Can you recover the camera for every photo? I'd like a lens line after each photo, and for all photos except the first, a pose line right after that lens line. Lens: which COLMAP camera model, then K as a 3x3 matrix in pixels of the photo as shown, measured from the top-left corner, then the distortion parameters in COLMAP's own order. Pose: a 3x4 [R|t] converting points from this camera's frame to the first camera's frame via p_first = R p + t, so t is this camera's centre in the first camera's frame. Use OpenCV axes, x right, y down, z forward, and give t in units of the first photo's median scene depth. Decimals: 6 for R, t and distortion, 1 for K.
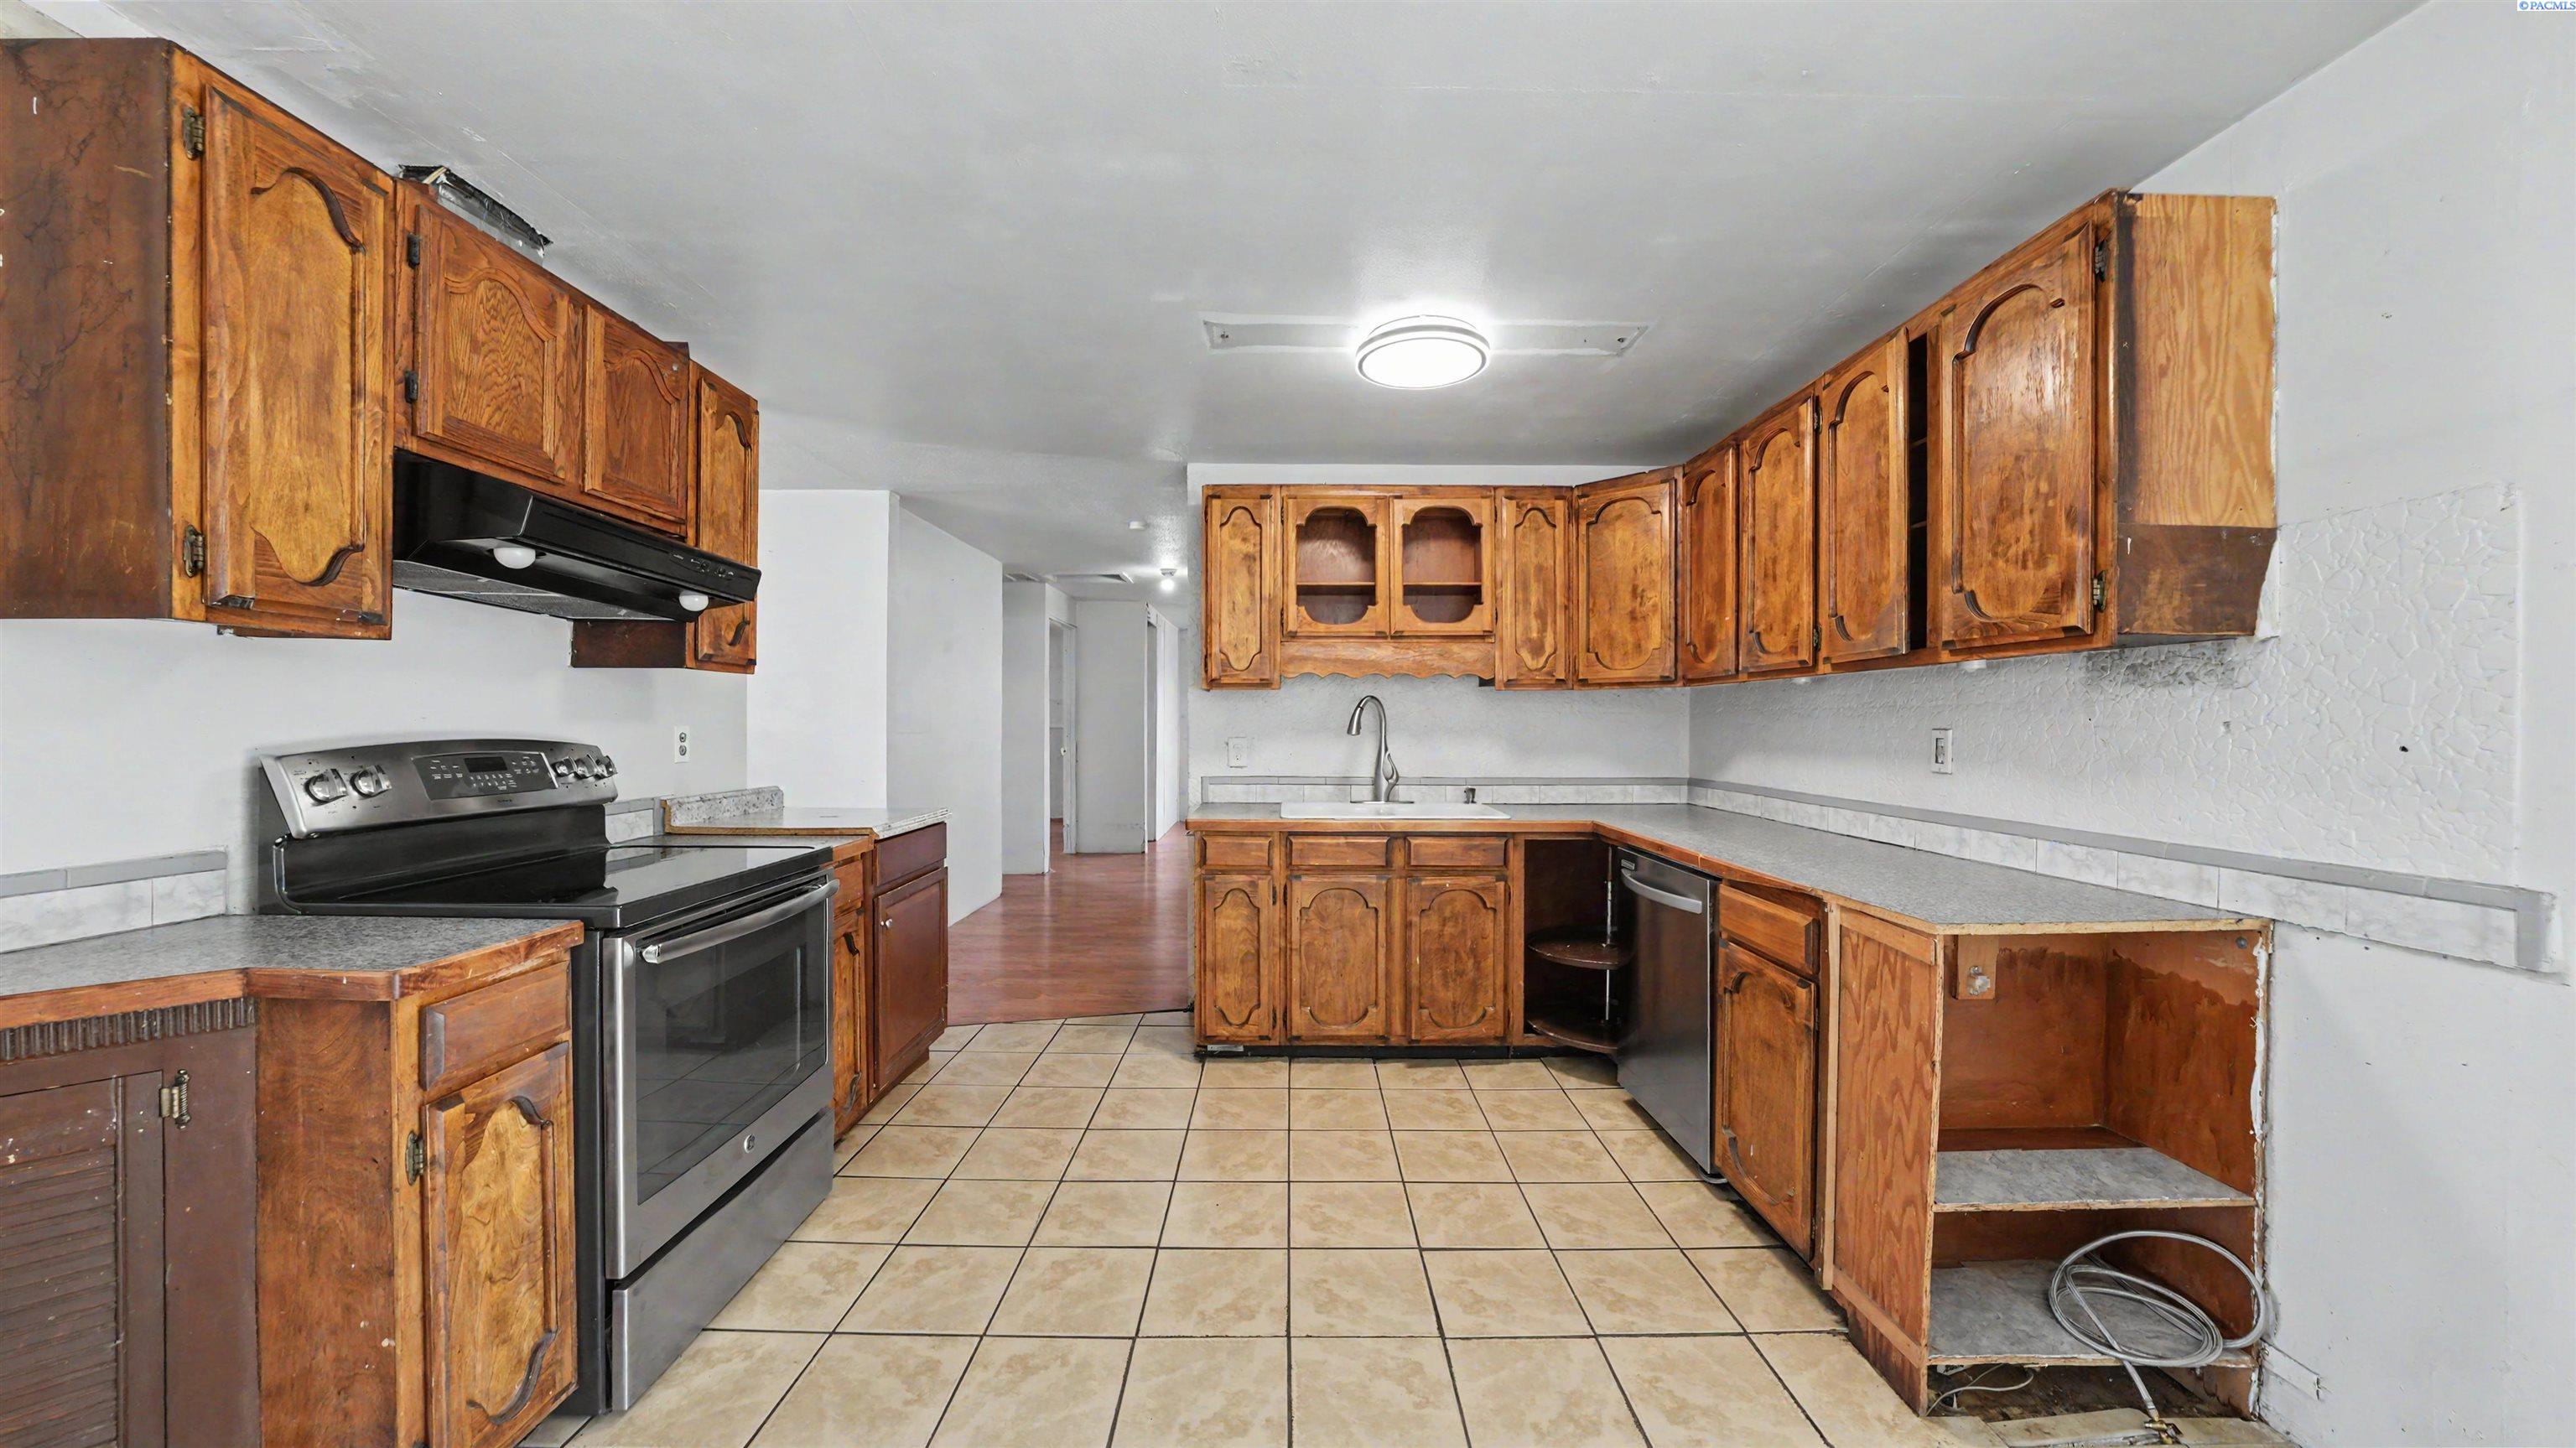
lens RADIAL K [[899.8, 0, 1288.8], [0, 899.8, 731.9], [0, 0, 1]] dist [-0.012888, 0.000074]
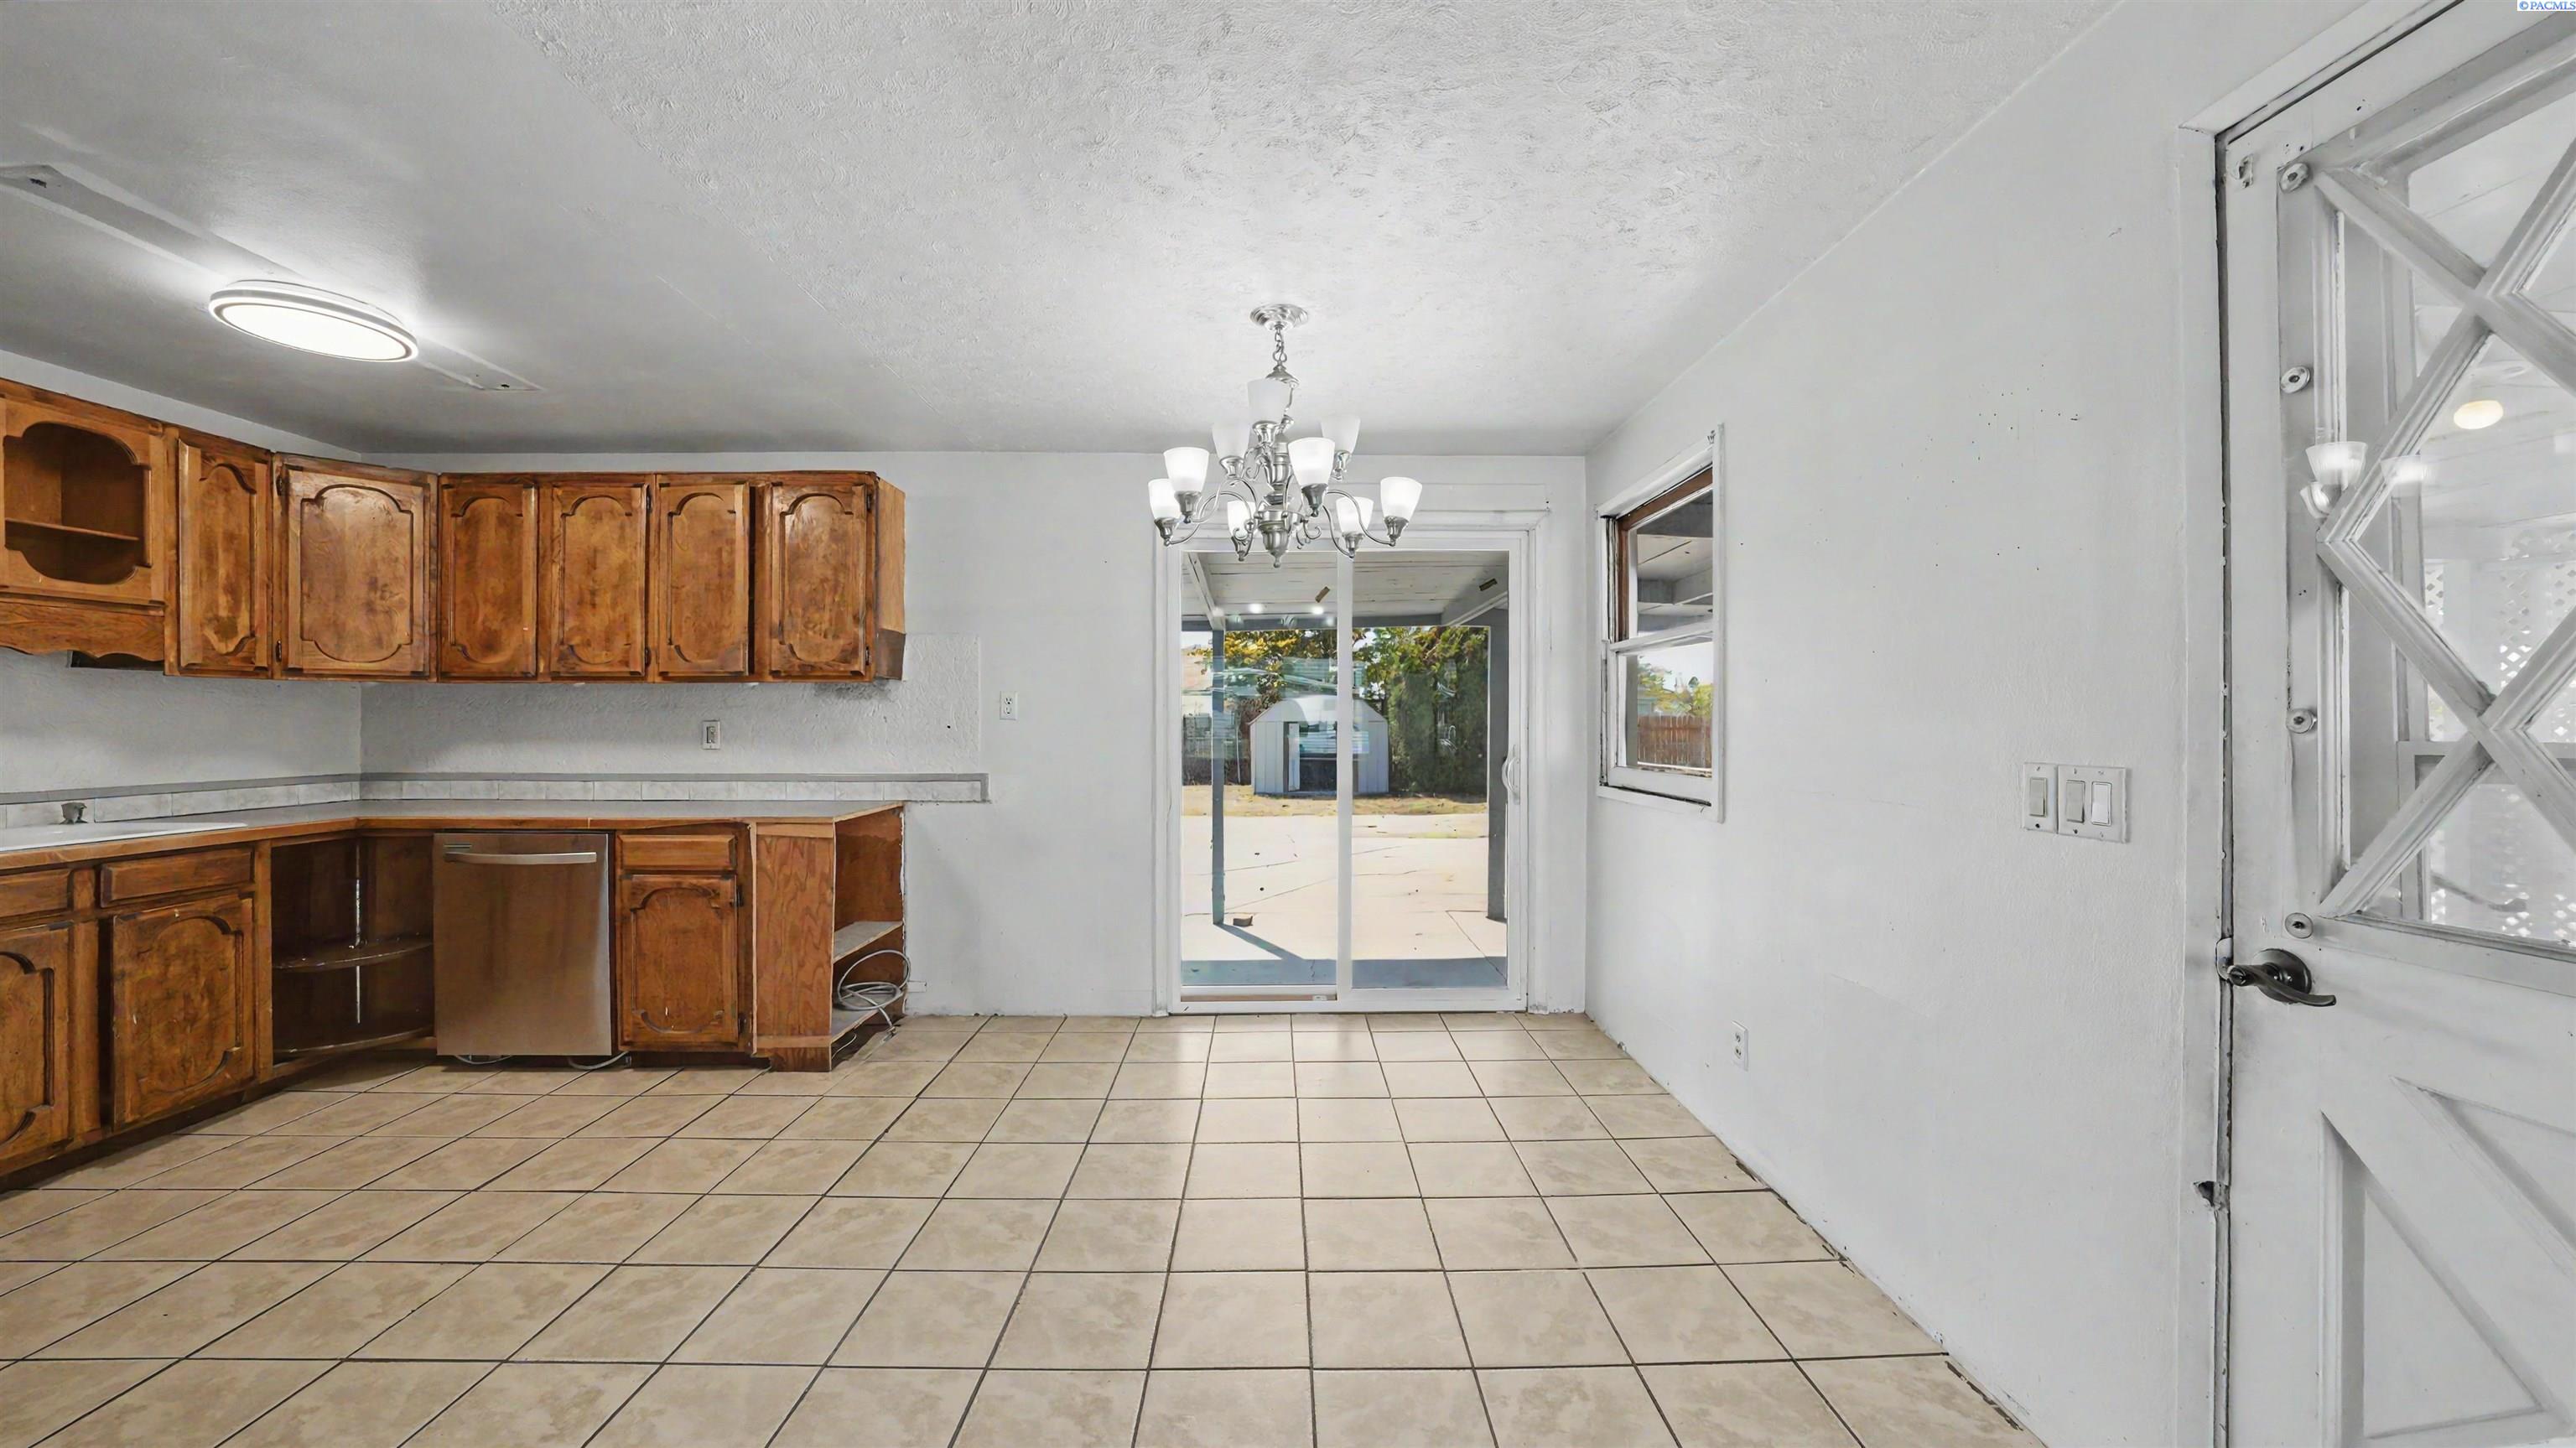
lens RADIAL K [[899.8, 0, 1285.8], [0, 899.8, 719.6], [0, 0, 1]] dist [-0.012888, 0.000074]
pose [[0.000216, -0.000753, 1.000000, -0.619809], [0.009555, 0.999954, 0.000751, 0.002428], [-0.999954, 0.009555, 0.000223, -0.005752]]
